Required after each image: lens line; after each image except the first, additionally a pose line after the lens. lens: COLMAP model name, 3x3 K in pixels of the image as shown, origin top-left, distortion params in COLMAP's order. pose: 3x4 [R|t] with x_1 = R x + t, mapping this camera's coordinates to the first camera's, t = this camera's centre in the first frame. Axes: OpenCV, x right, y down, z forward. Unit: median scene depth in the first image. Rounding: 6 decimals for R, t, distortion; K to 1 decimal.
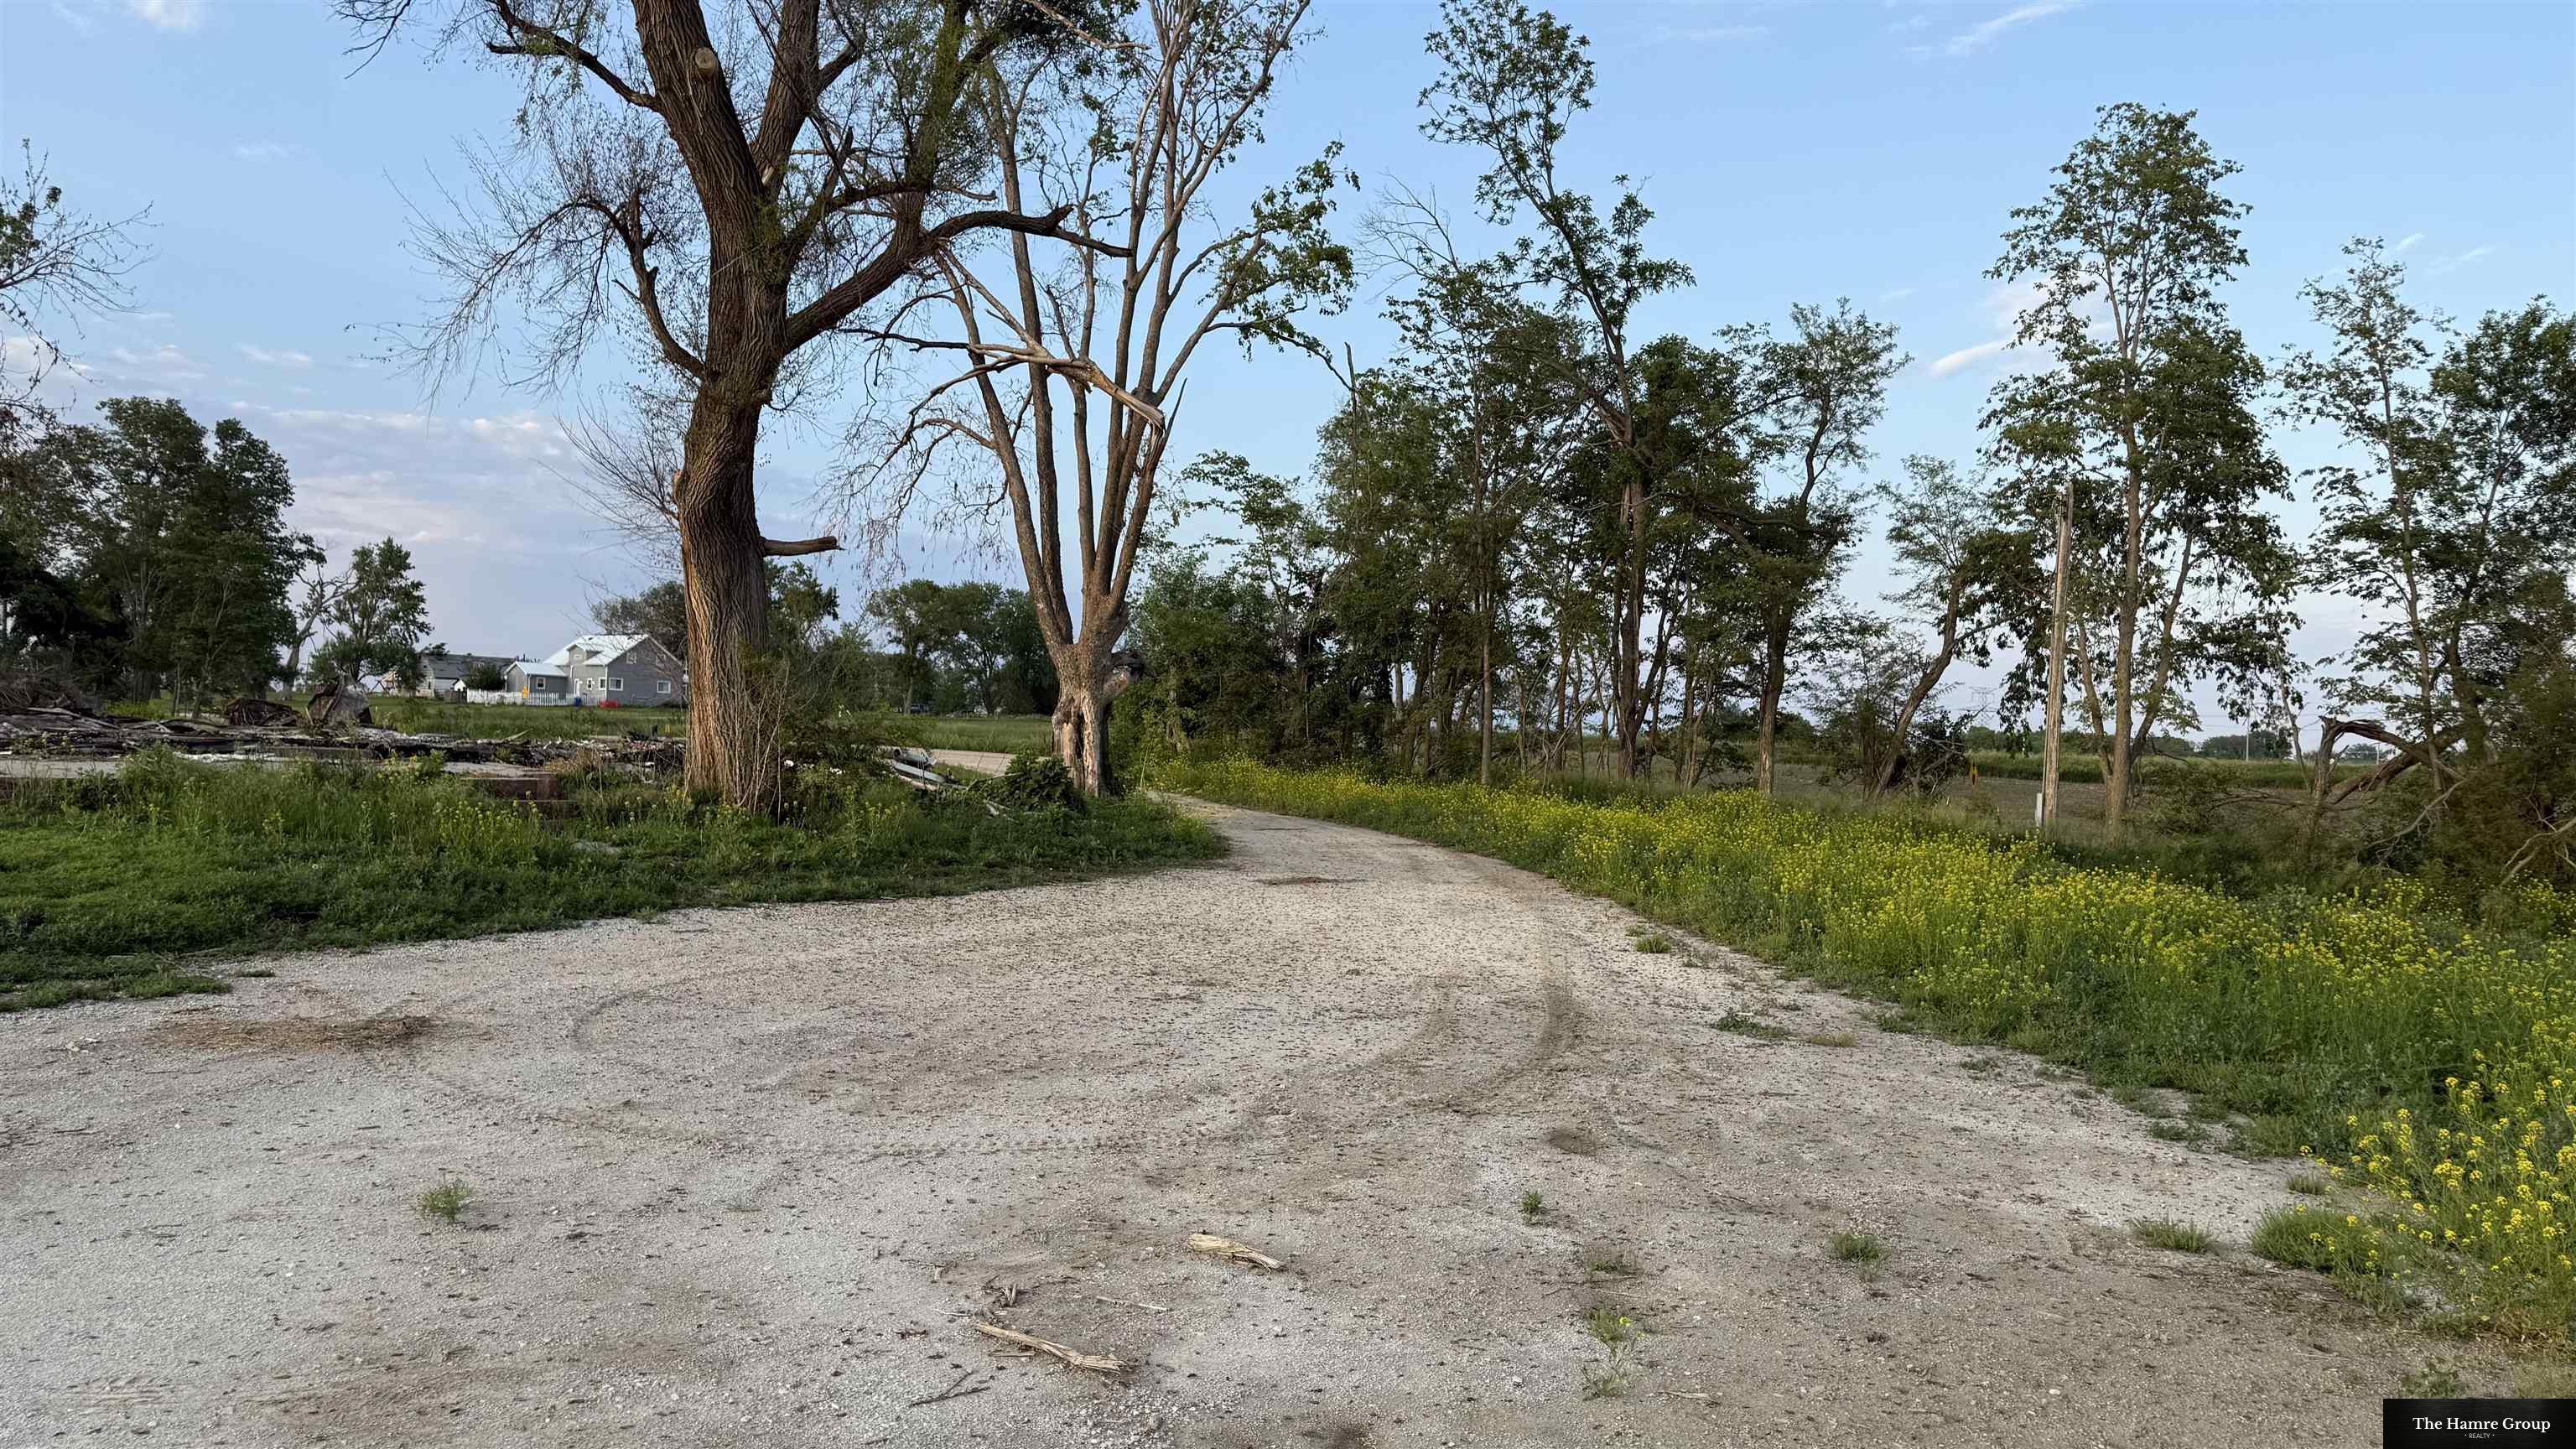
lens RADIAL K [[1800.1, 0, 1281.6], [0, 1800.1, 735.4], [0, 0, 1]] dist [0.059523, -0.092056]
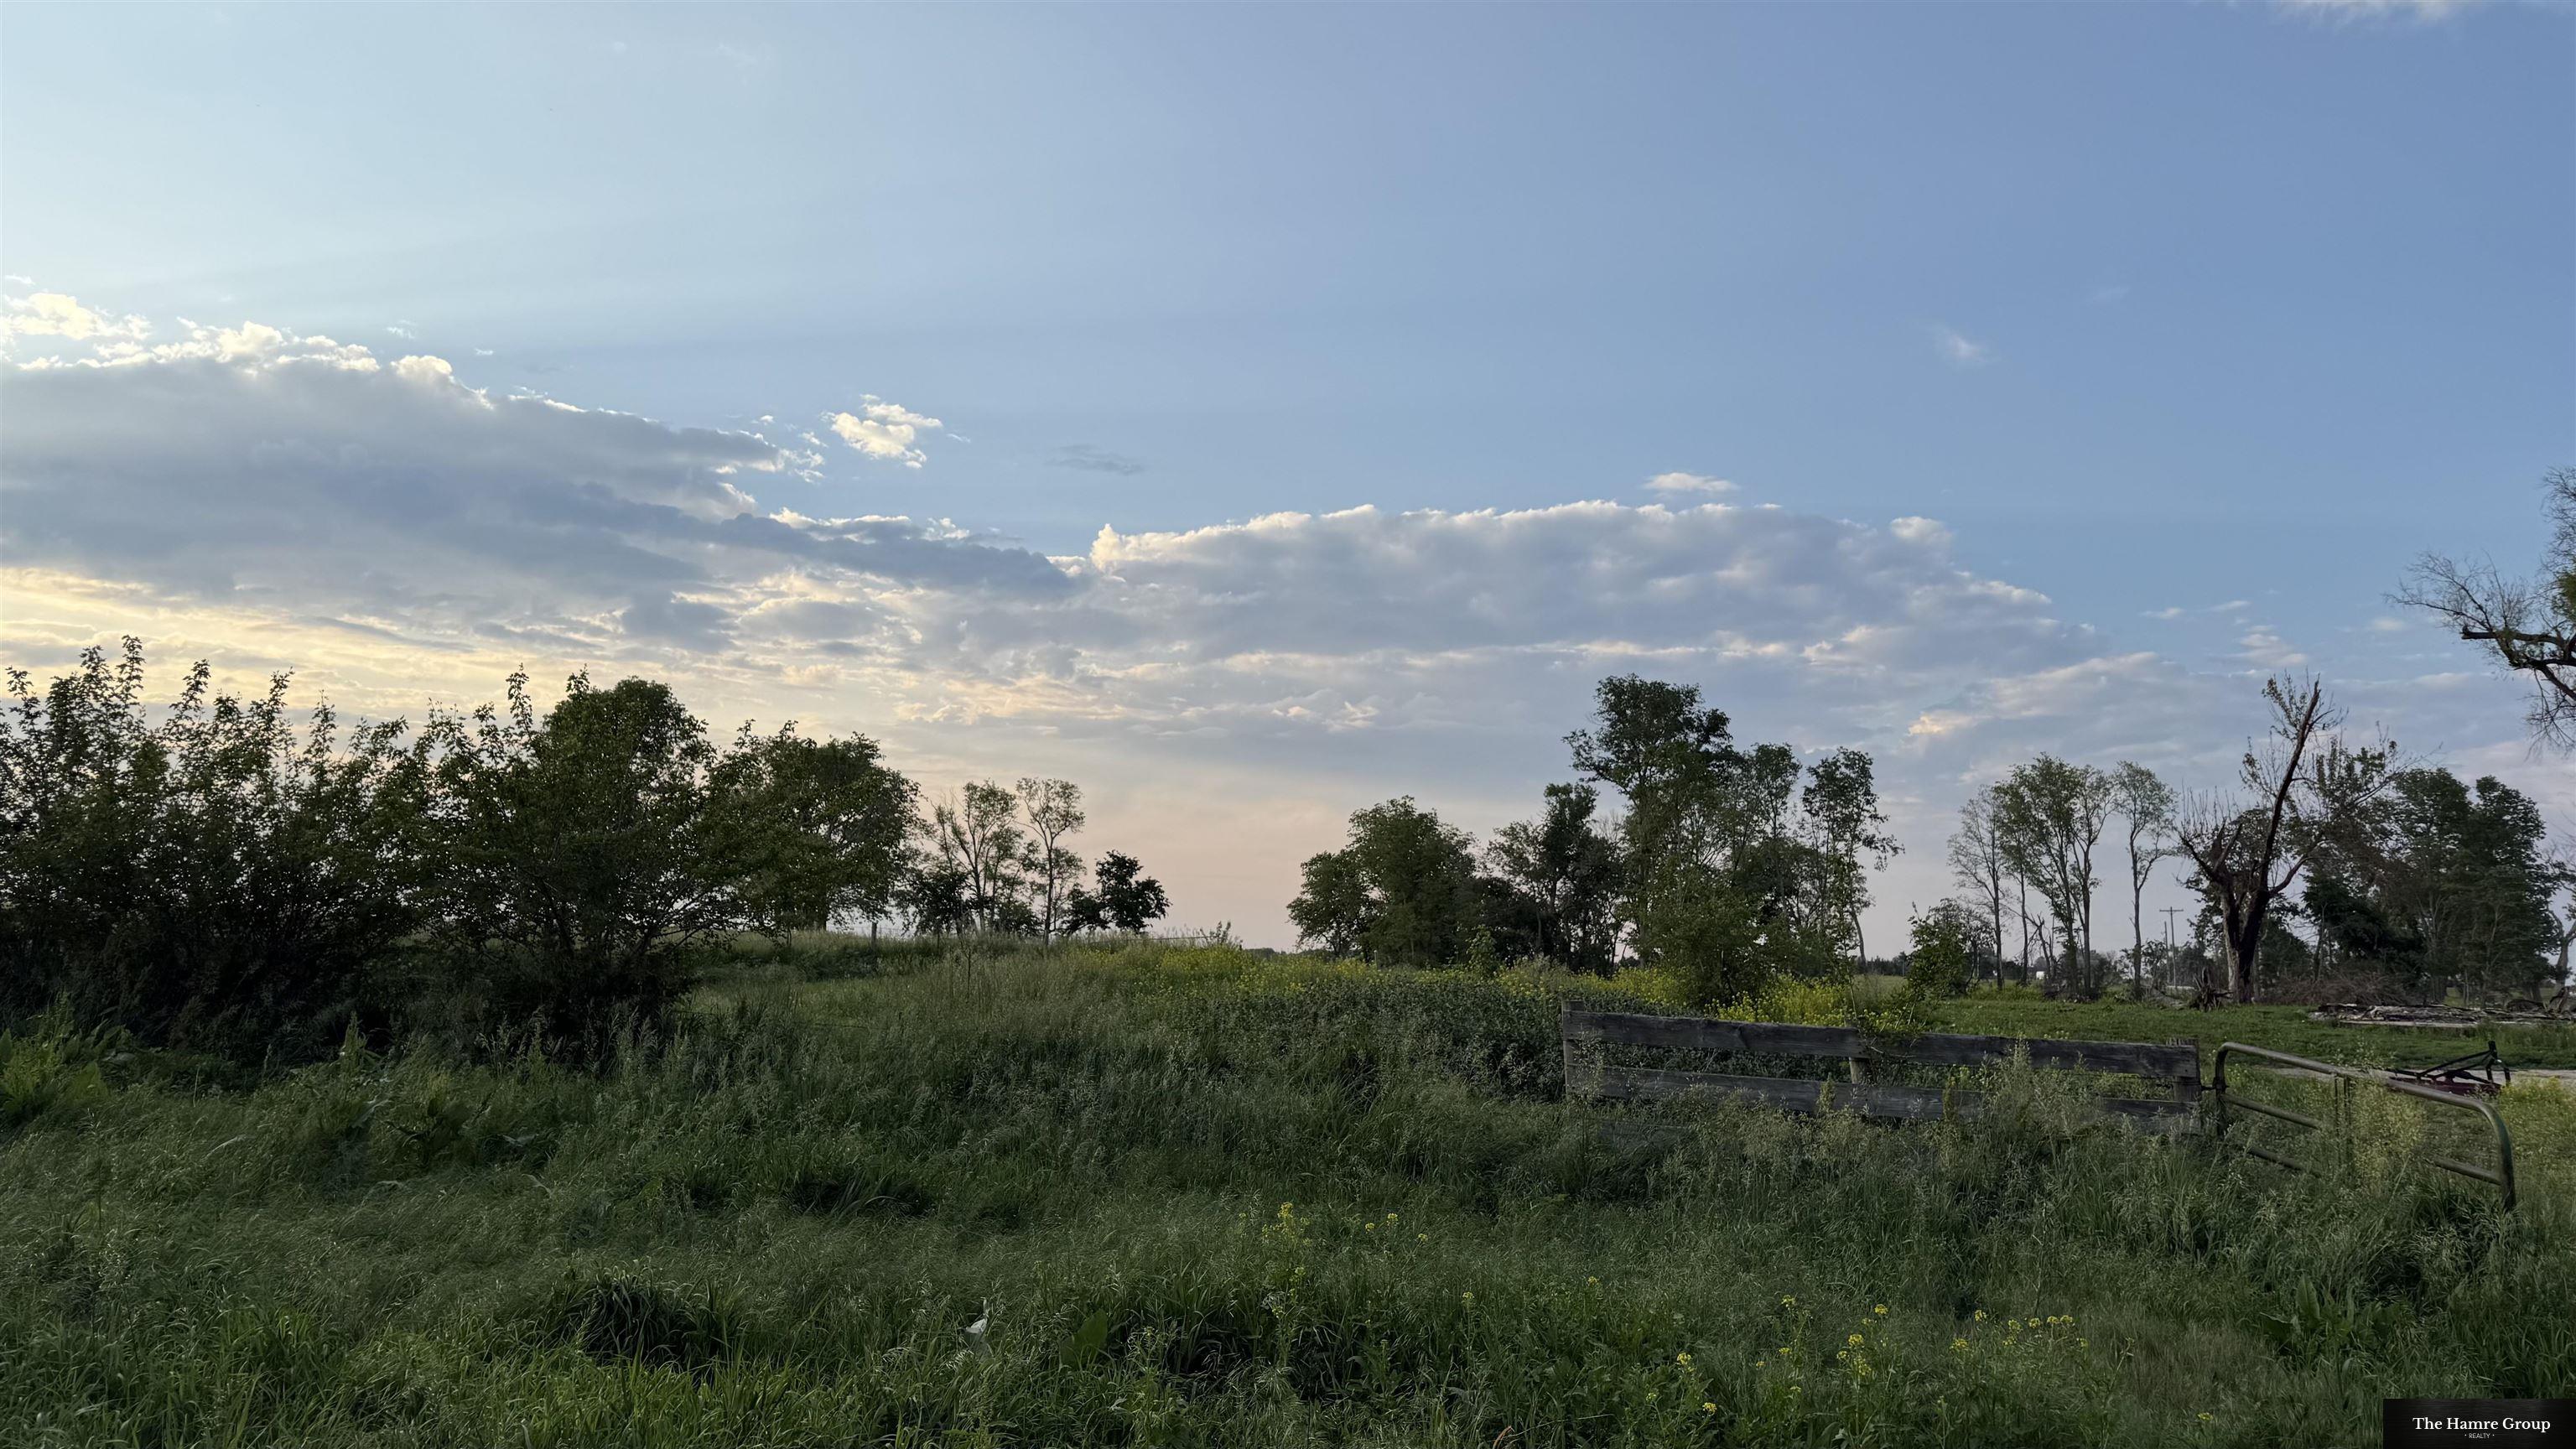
lens RADIAL K [[1800.1, 0, 1254.6], [0, 1800.1, 726.5], [0, 0, 1]] dist [0.059523, -0.092056]
pose [[0.431660, -0.139649, -0.891161, 0.572851], [-0.010325, 0.987114, -0.159687, 0.014895], [0.901977, 0.078132, 0.424656, -0.988673]]
